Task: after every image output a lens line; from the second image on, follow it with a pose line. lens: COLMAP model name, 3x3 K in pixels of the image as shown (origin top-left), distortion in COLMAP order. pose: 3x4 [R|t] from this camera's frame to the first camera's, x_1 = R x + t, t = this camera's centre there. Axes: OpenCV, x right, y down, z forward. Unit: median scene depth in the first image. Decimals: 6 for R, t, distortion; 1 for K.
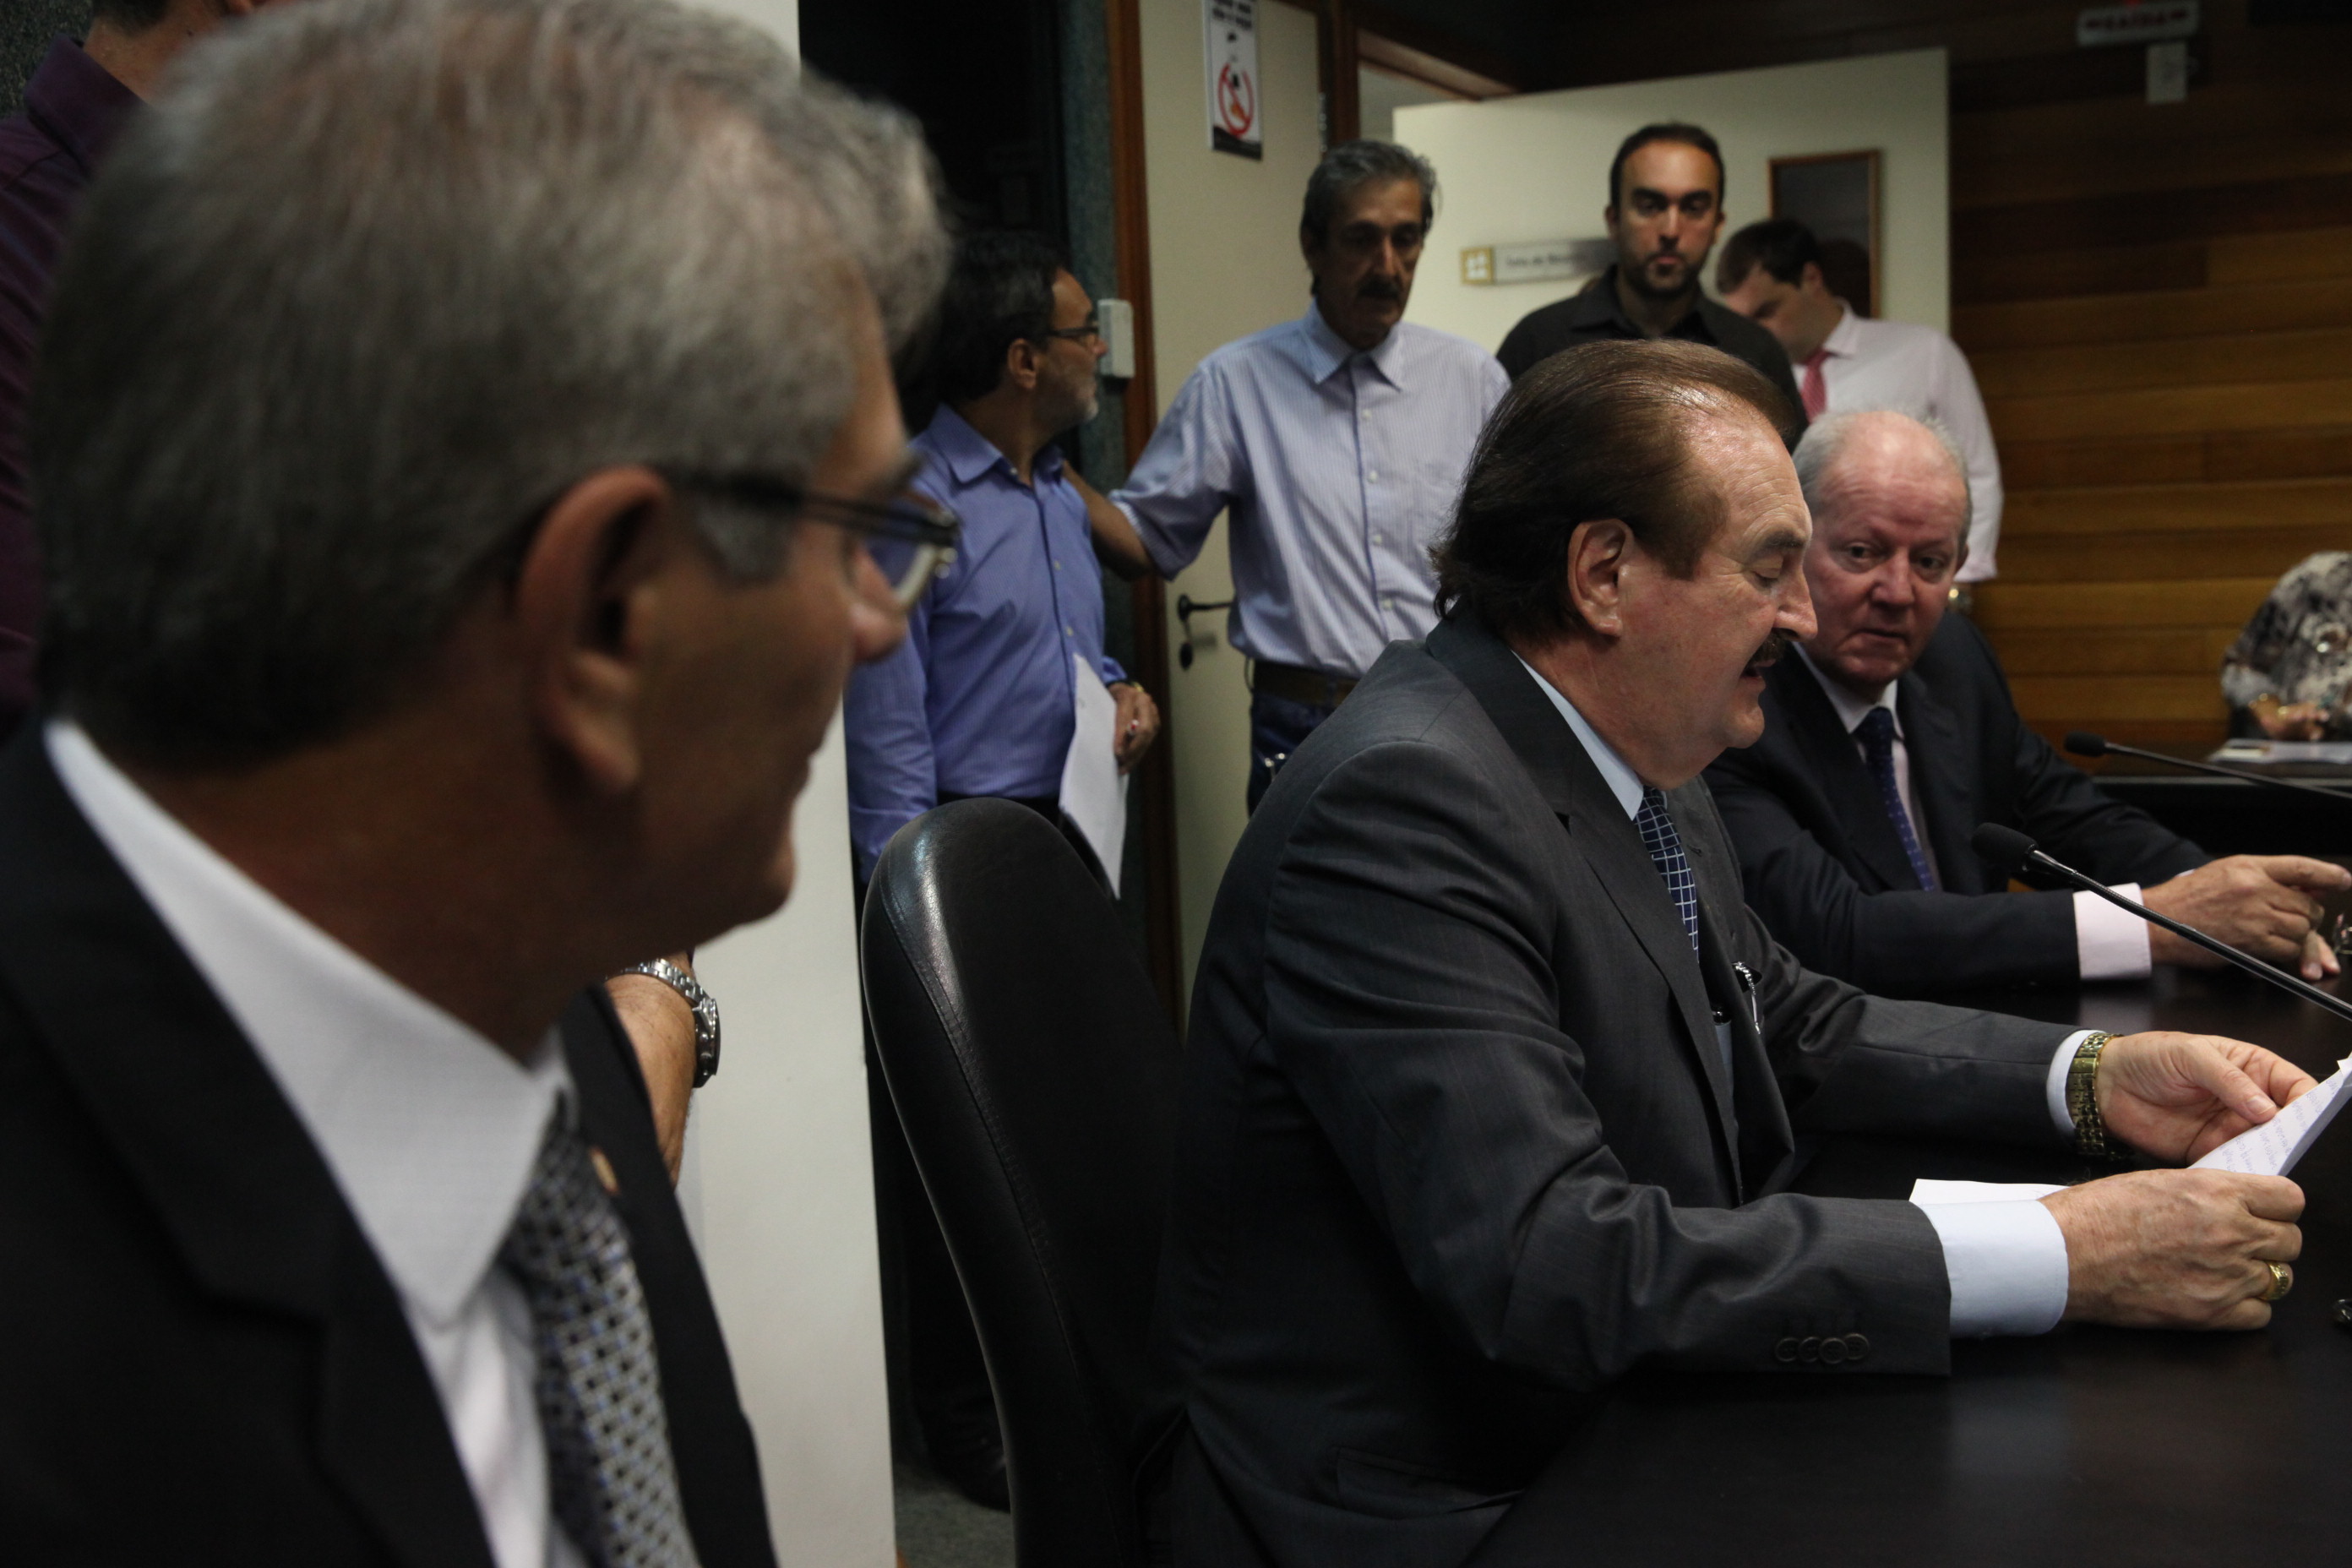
lens RADIAL K [[2557.8, 0, 1125.4], [0, 2557.8, 792.8], [0, 0, 1]] dist [0.045464, 0.000000]
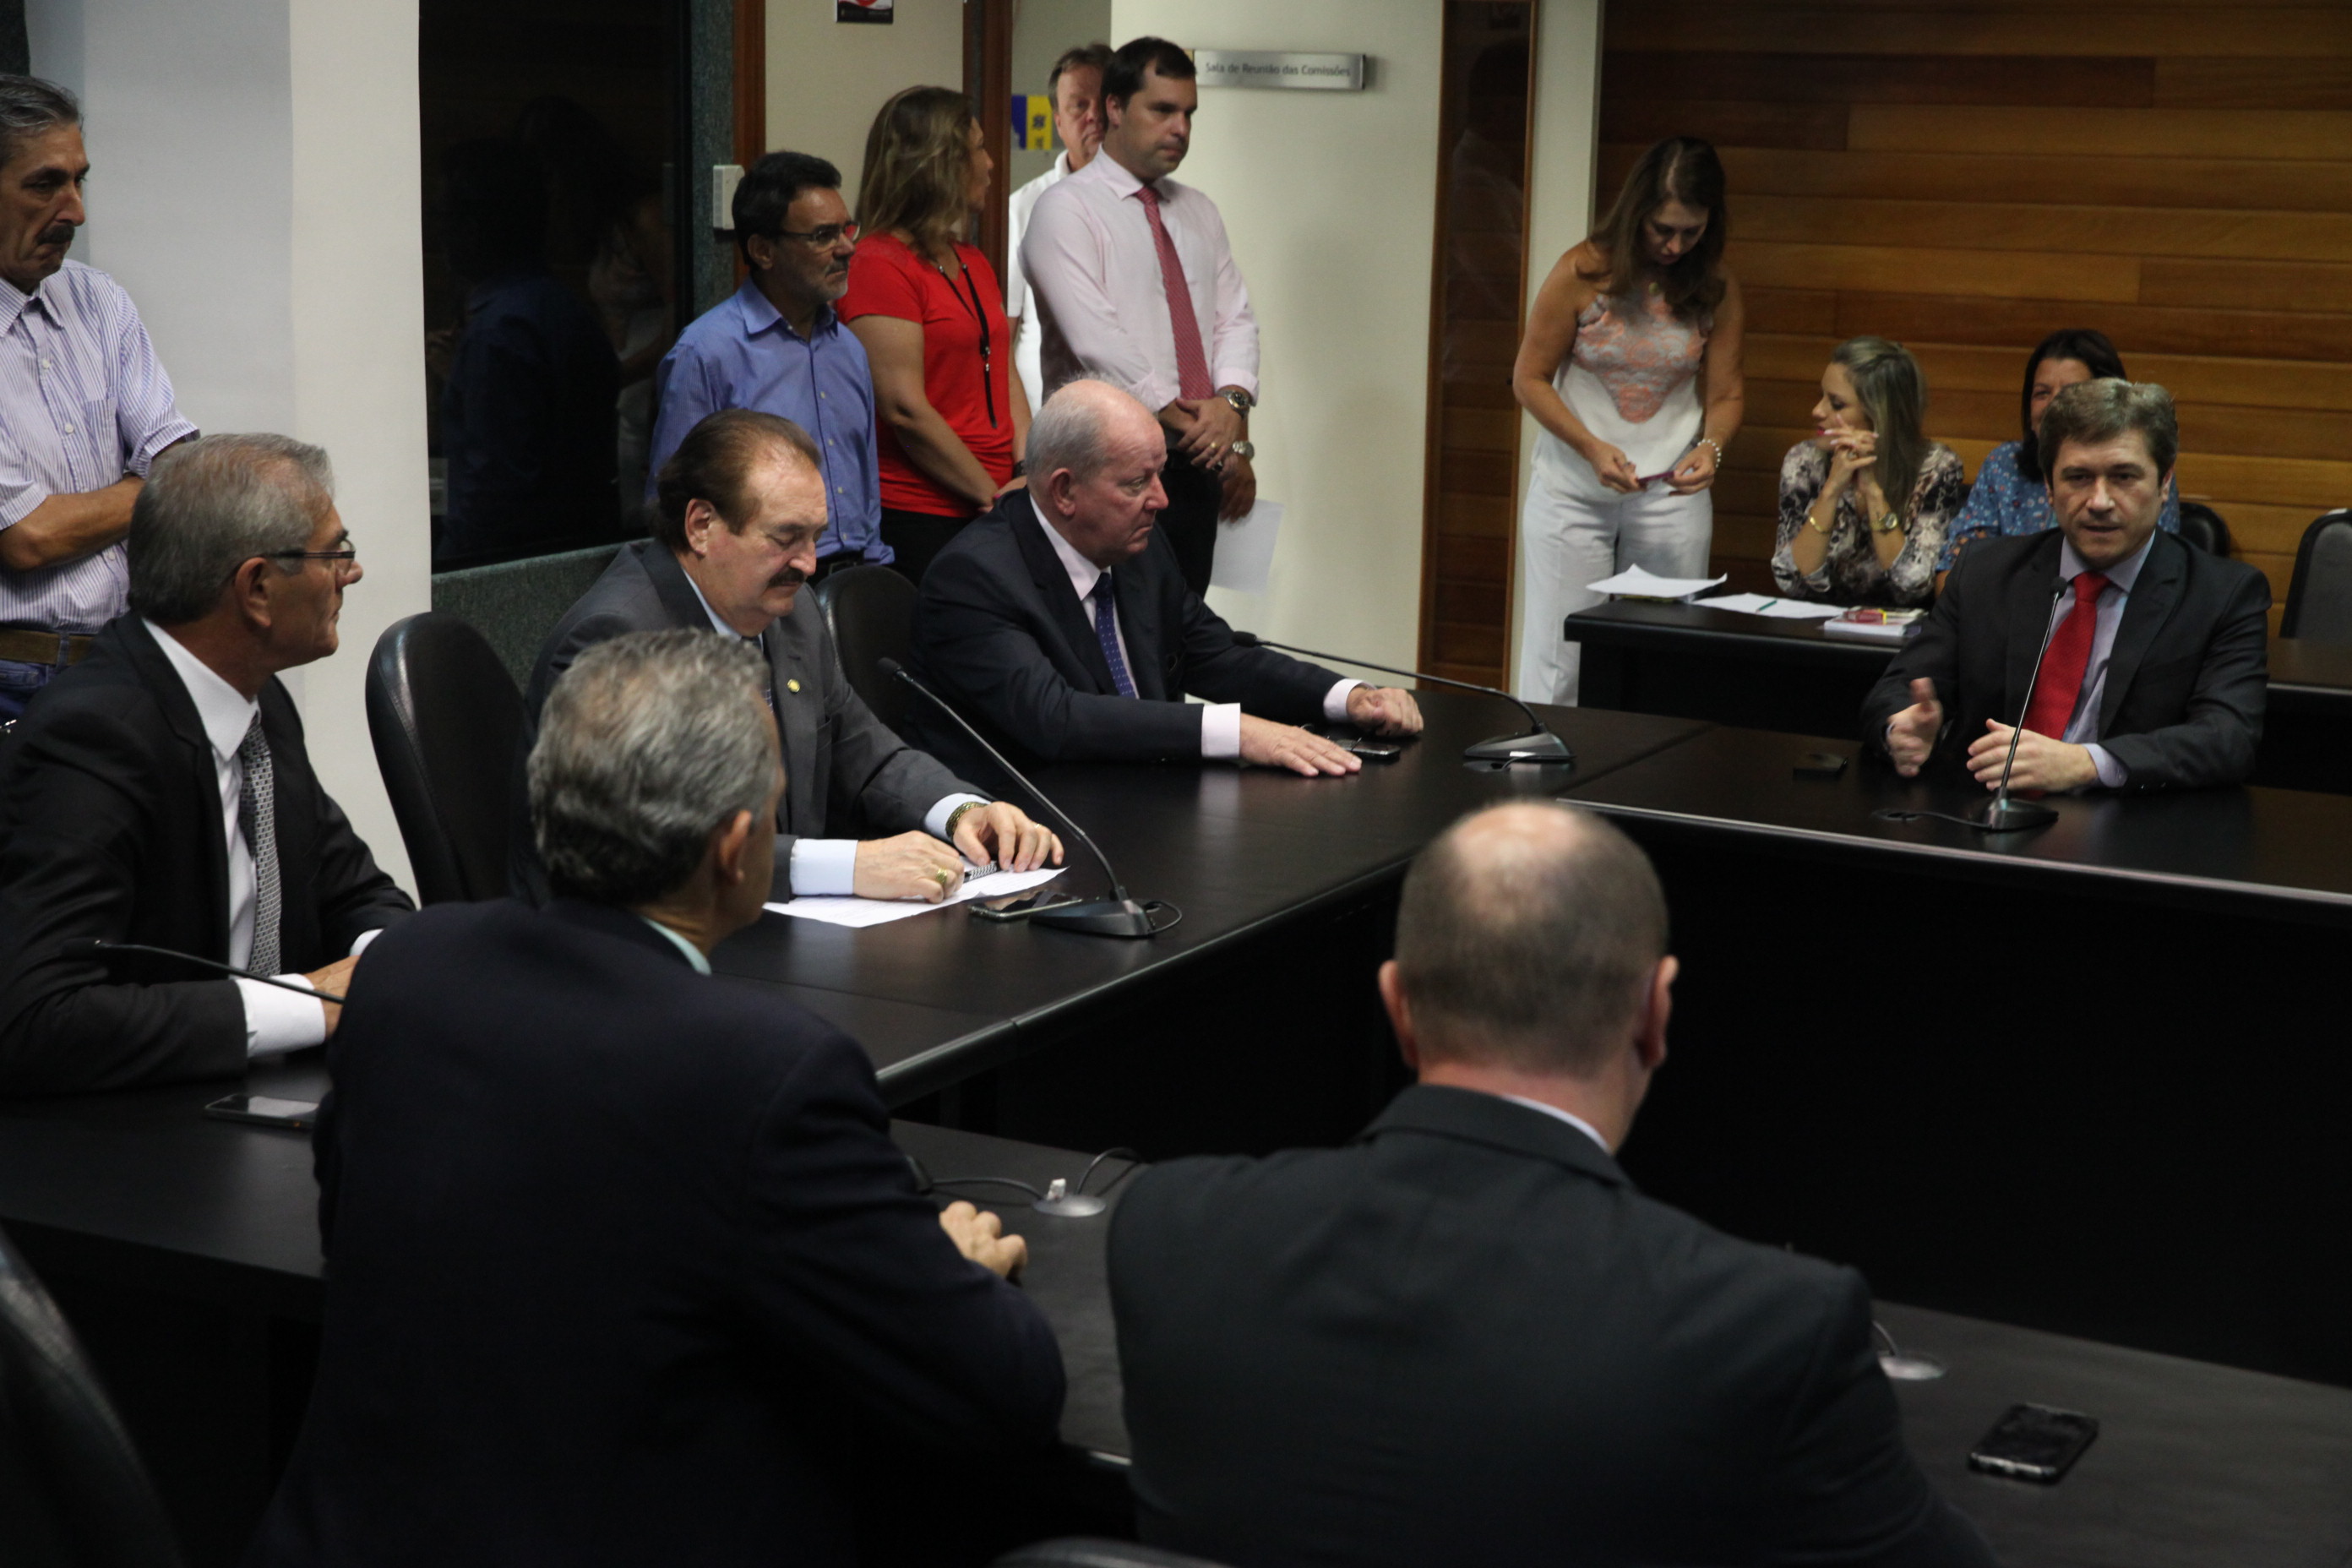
lens RADIAL K [[4096.0, 0, 1193.7], [0, 4096.0, 794.3], [0, 0, 1]] dist [0.183052, 0.000000]
pose [[0.997964, 0.063355, 0.007363, 0.201069], [-0.063718, 0.995442, 0.070966, -0.047683], [-0.002833, -0.071290, 0.997452, -0.881213]]
